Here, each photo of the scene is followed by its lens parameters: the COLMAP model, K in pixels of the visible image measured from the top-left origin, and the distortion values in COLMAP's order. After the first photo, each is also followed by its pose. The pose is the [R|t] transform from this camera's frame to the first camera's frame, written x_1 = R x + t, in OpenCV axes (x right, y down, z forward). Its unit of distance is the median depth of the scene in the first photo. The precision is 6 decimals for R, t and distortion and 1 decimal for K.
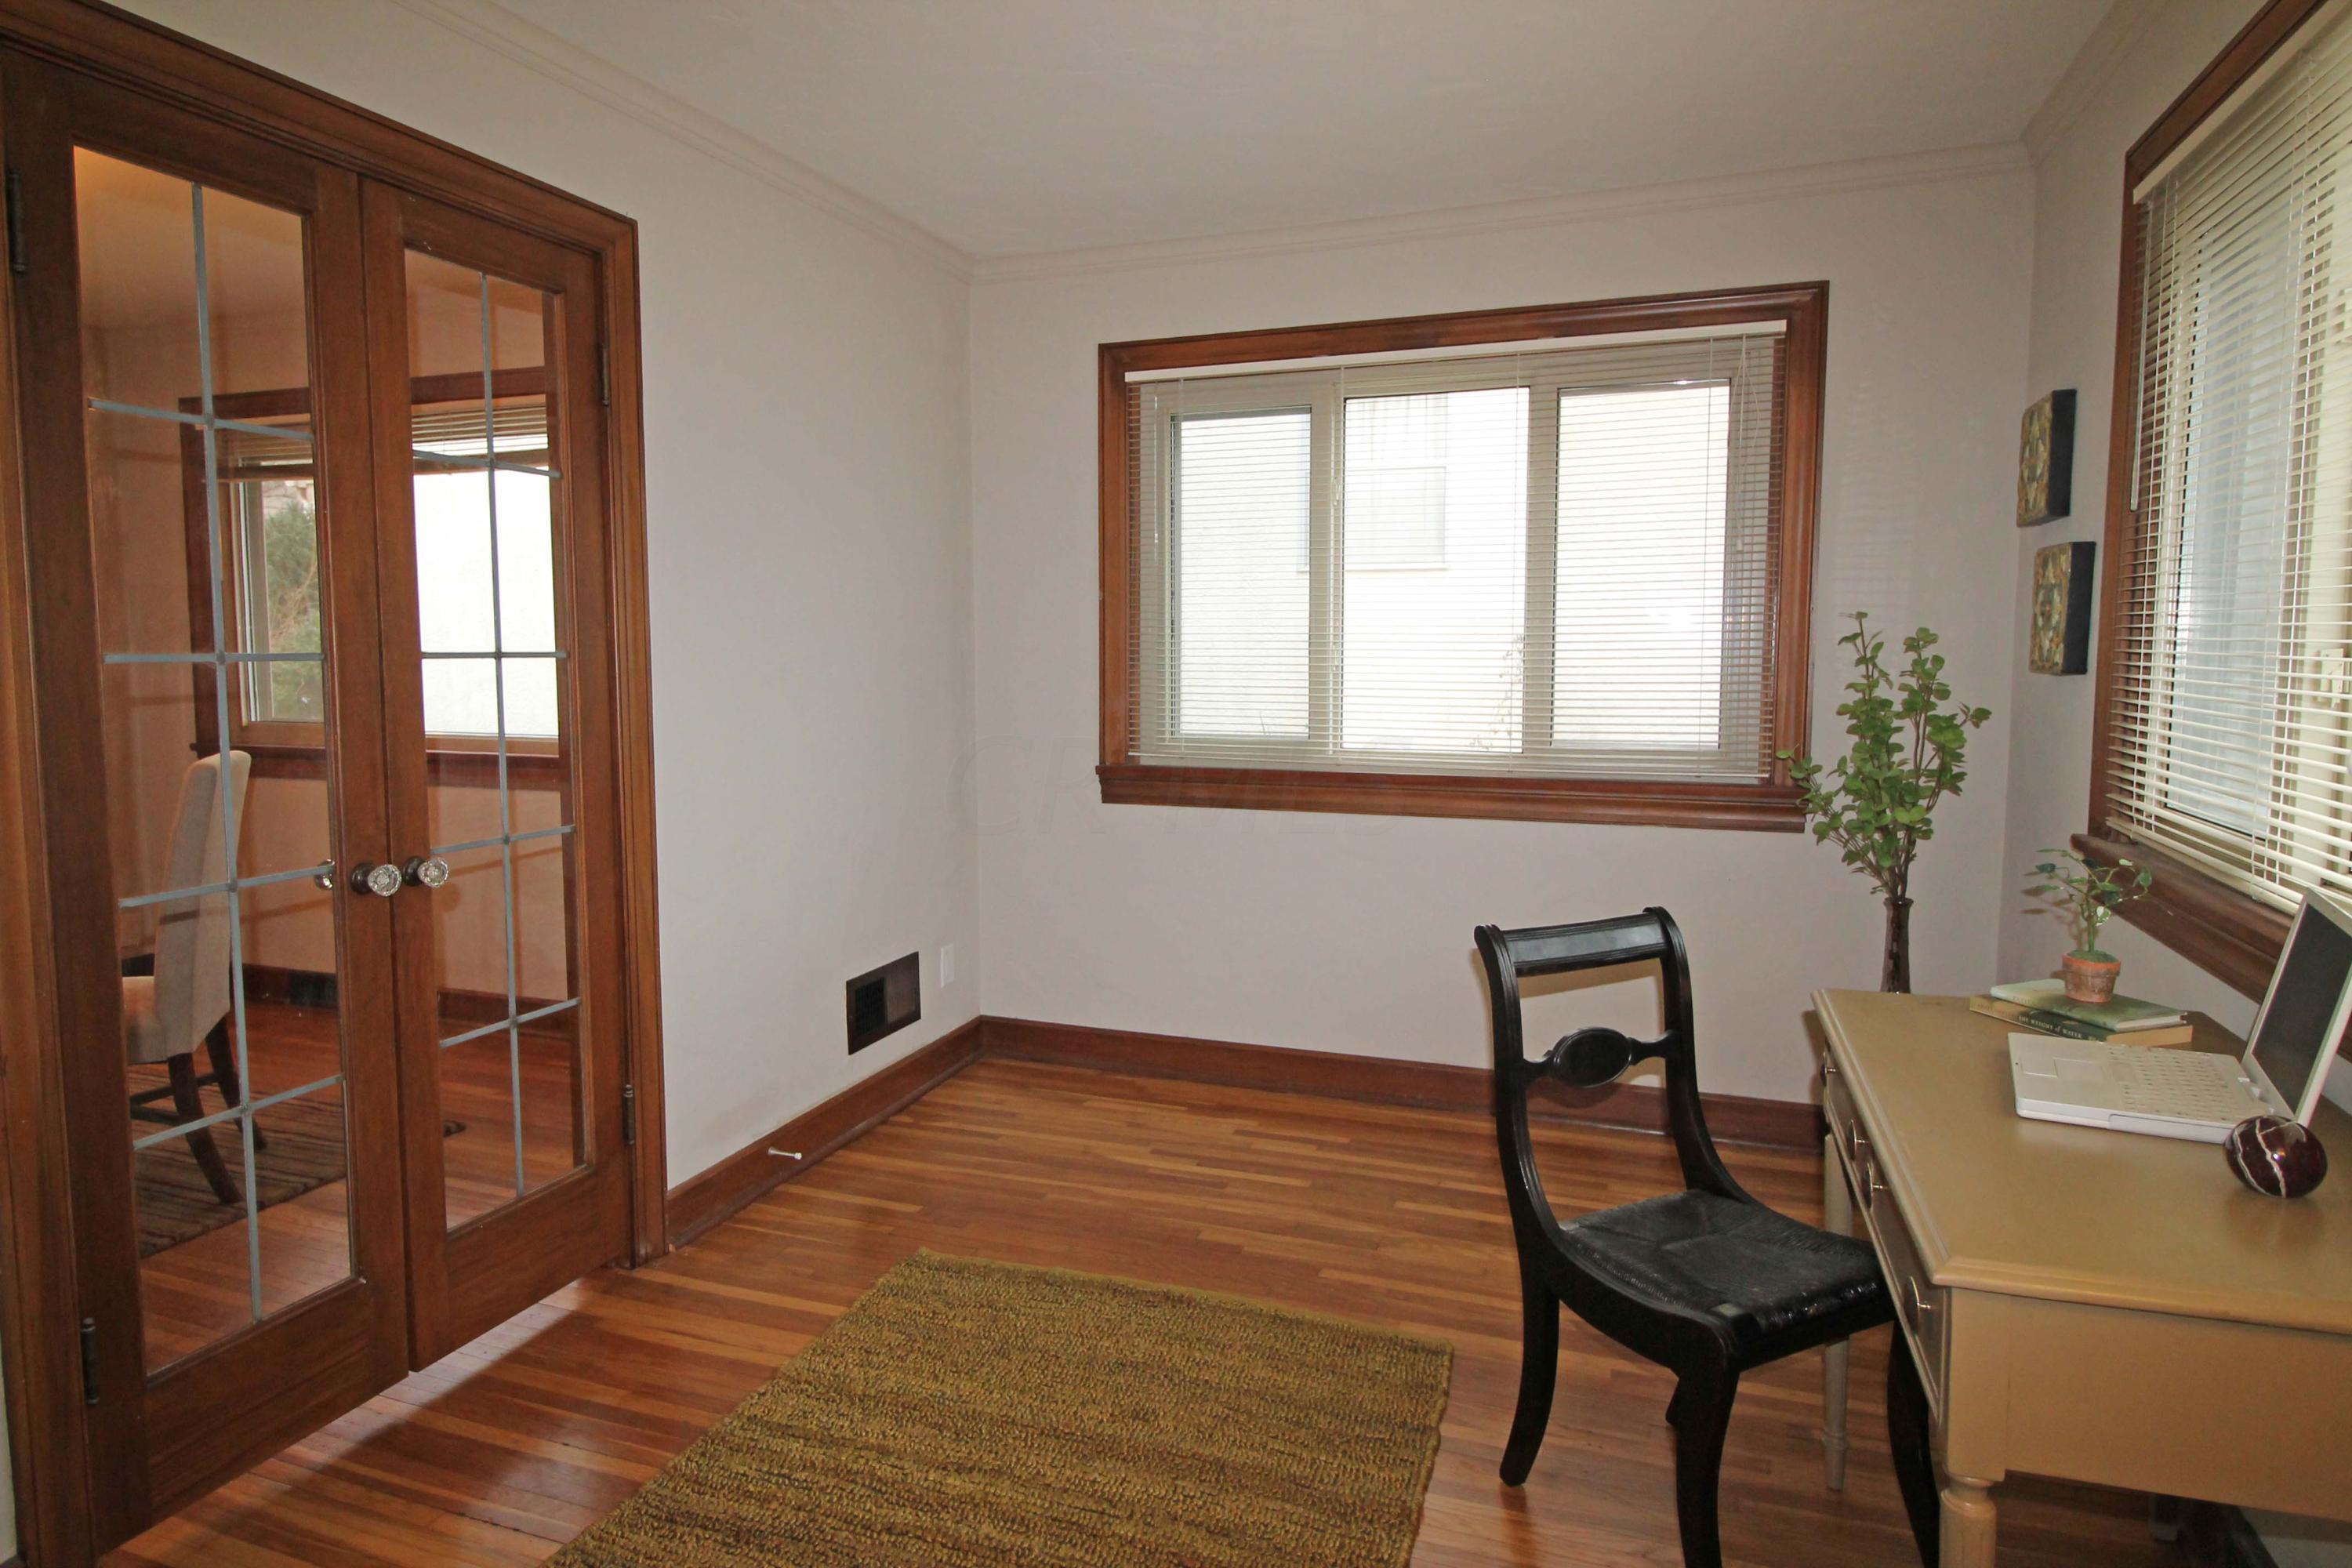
lens RADIAL K [[1374.3, 0, 1171.0], [0, 1374.3, 763.0], [0, 0, 1]] dist [-0.000303, -0.001759]
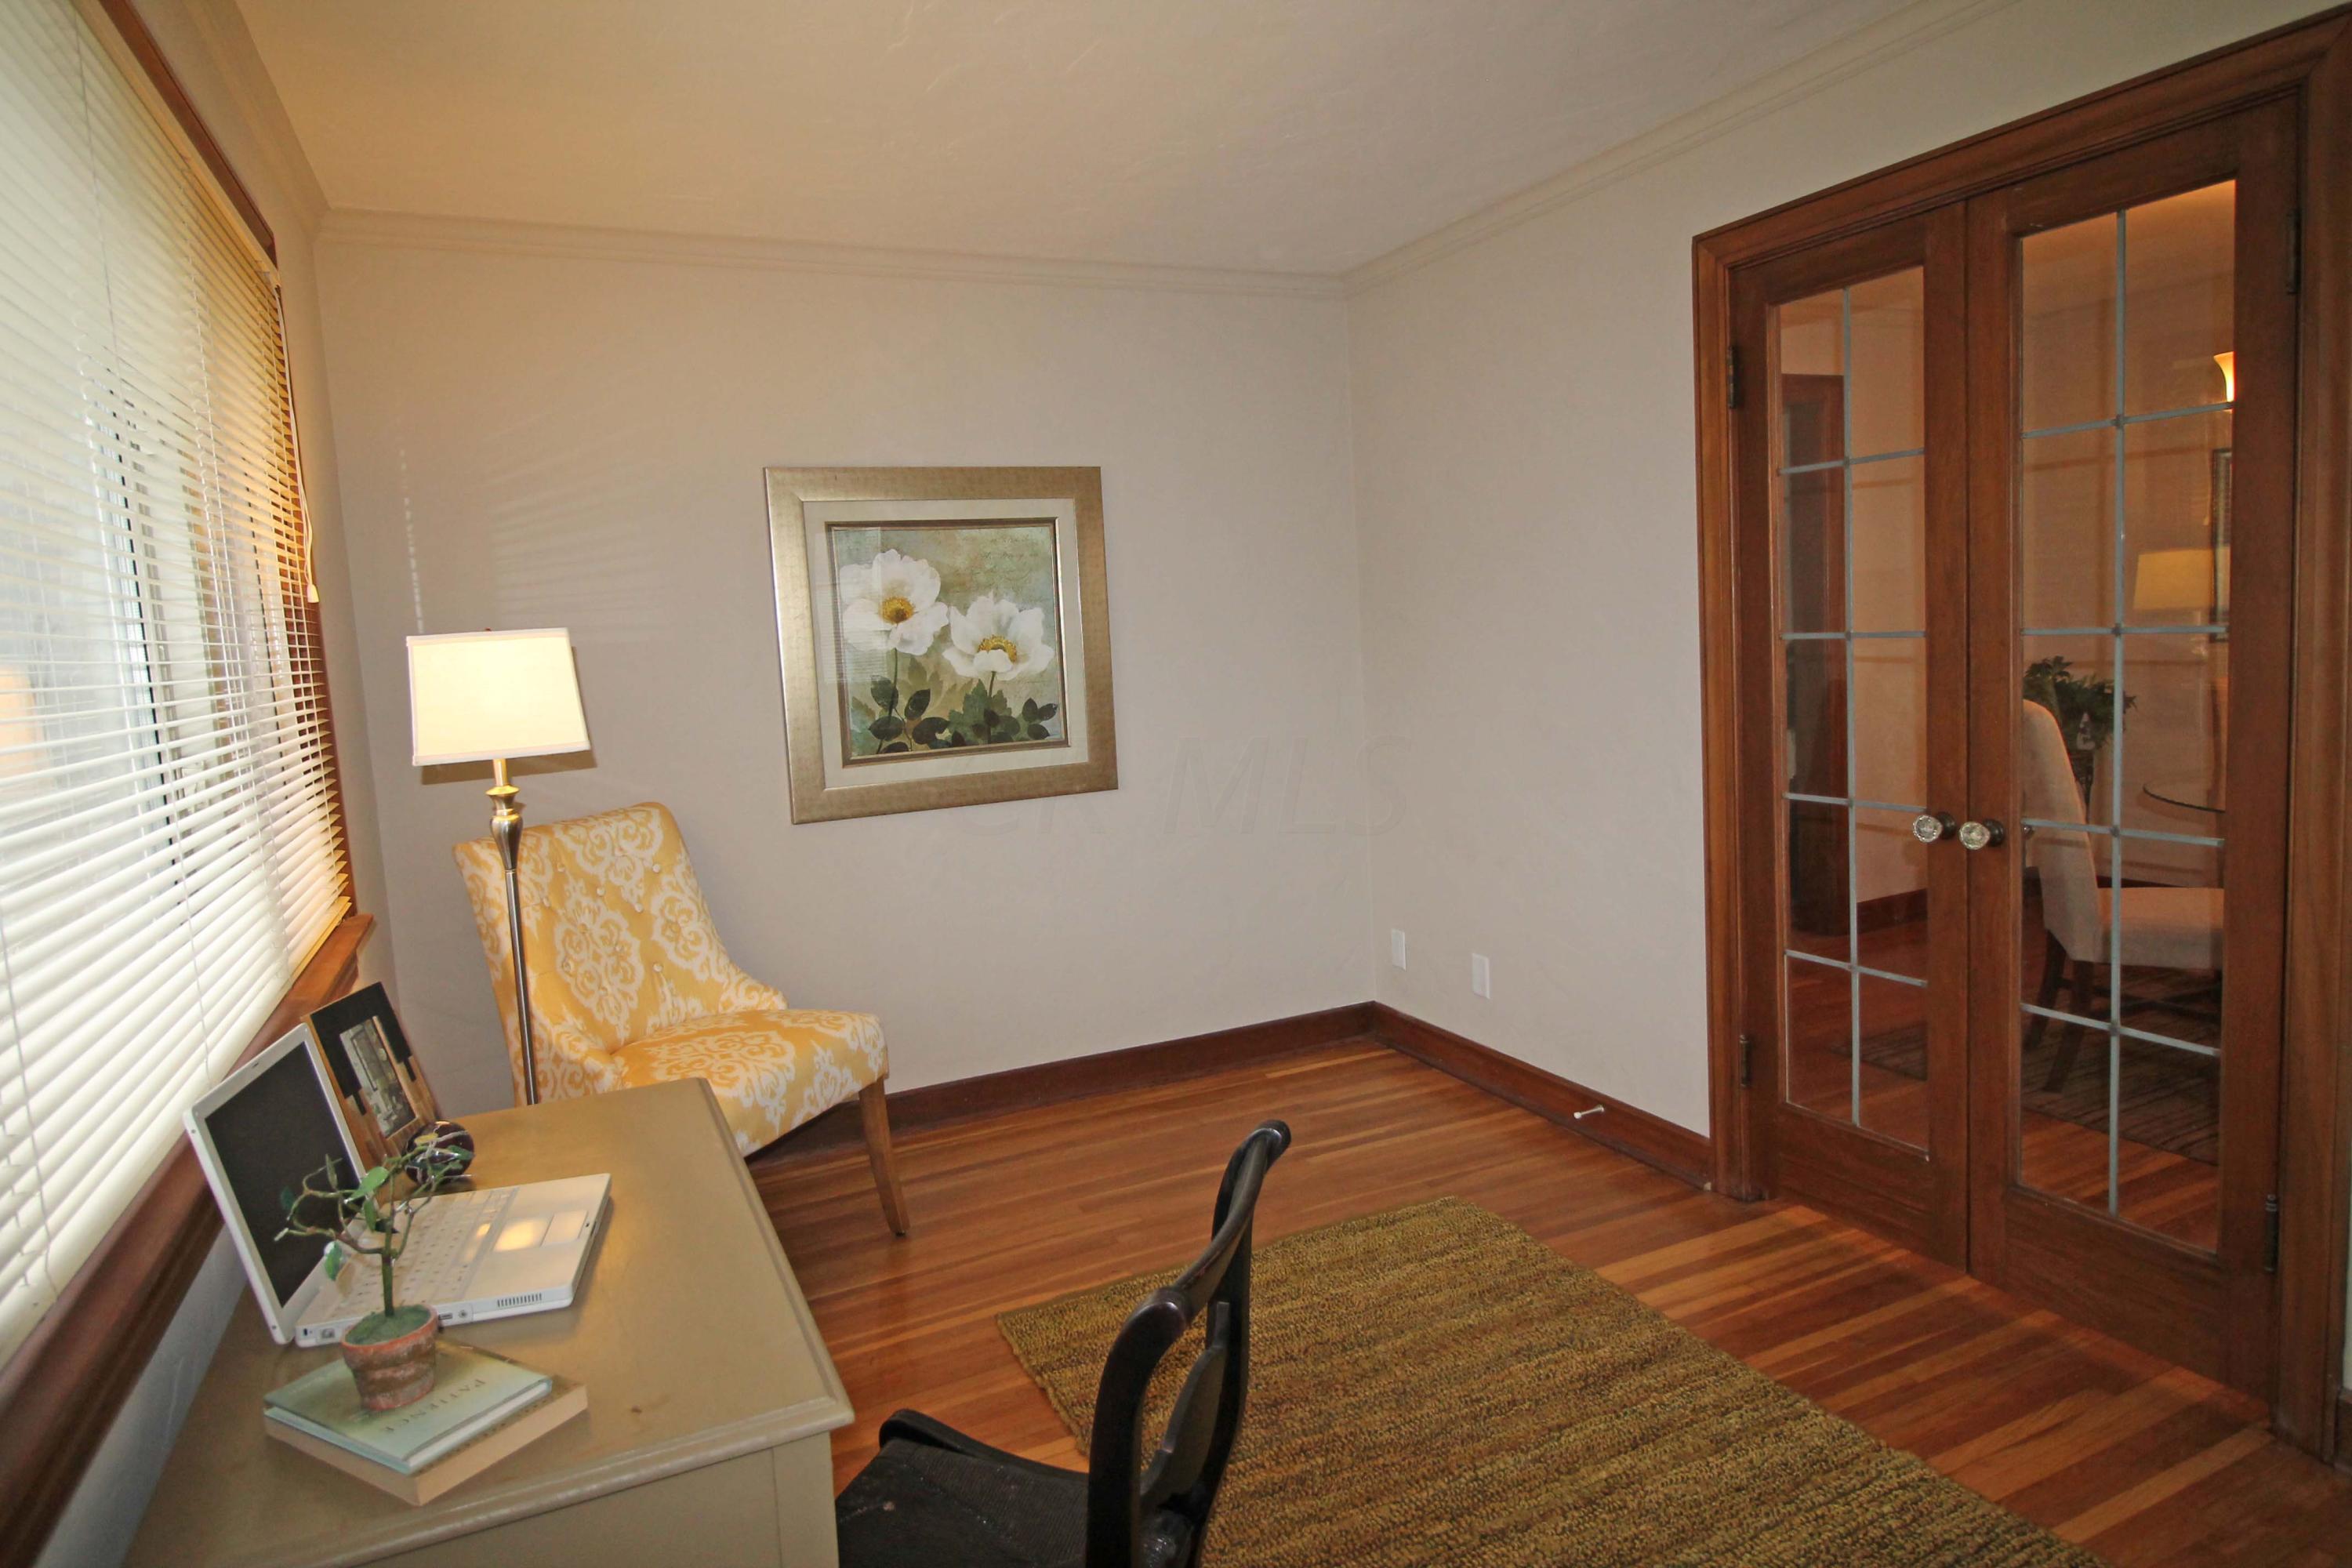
lens RADIAL K [[1374.3, 0, 1150.4], [0, 1374.3, 771.7], [0, 0, 1]] dist [-0.000303, -0.001759]
pose [[-0.708776, 0.122248, -0.694760, 0.653411], [0.003672, 0.985496, 0.169659, -0.153193], [0.705424, 0.117699, -0.698945, 1.272455]]
